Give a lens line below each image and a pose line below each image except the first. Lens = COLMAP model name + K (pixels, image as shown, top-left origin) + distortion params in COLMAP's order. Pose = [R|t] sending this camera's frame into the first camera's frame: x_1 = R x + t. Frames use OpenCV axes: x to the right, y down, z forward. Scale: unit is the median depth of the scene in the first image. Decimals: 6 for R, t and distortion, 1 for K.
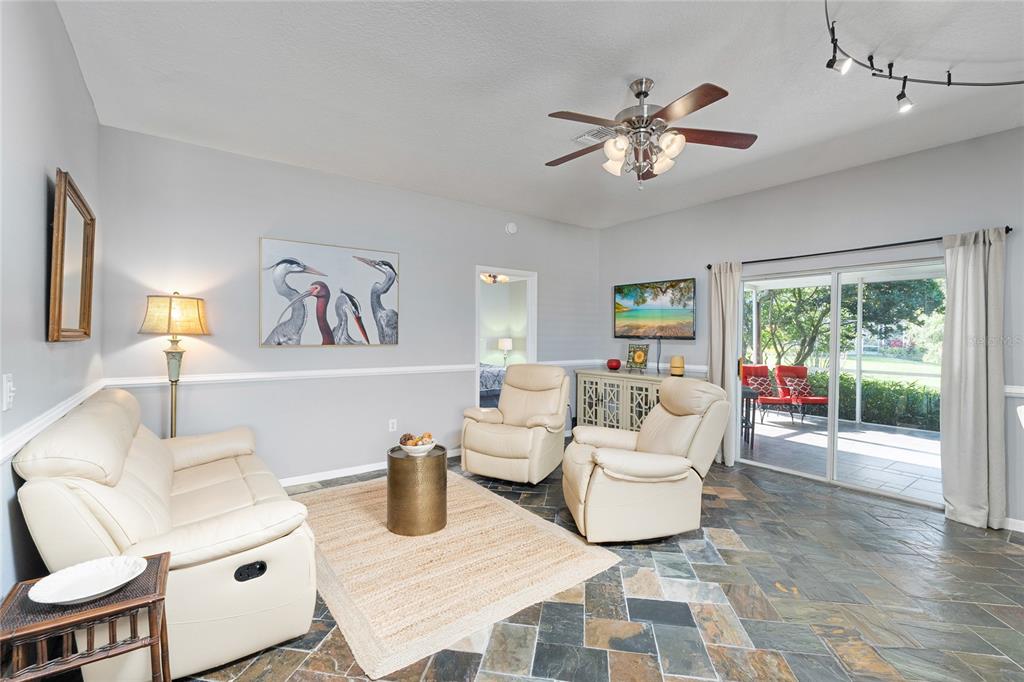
lens RADIAL K [[448.5, 0, 518.7], [0, 448.5, 342.1], [0, 0, 1]] dist [-0.010849, 0.002867]
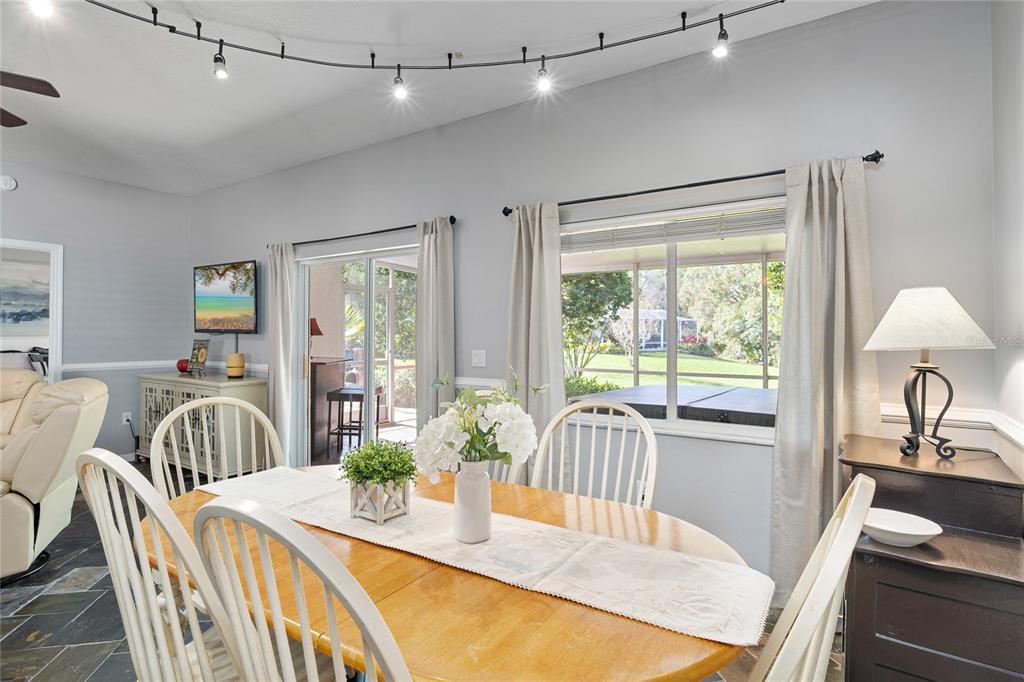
lens RADIAL K [[542.0, 0, 520.7], [0, 542.0, 323.3], [0, 0, 1]] dist [0.001655, 0.001133]
pose [[0.944239, 0.003957, 0.329237, 0.647560], [0.006637, 0.999496, -0.031046, 0.012658], [-0.329194, 0.031499, 0.943737, -0.139046]]
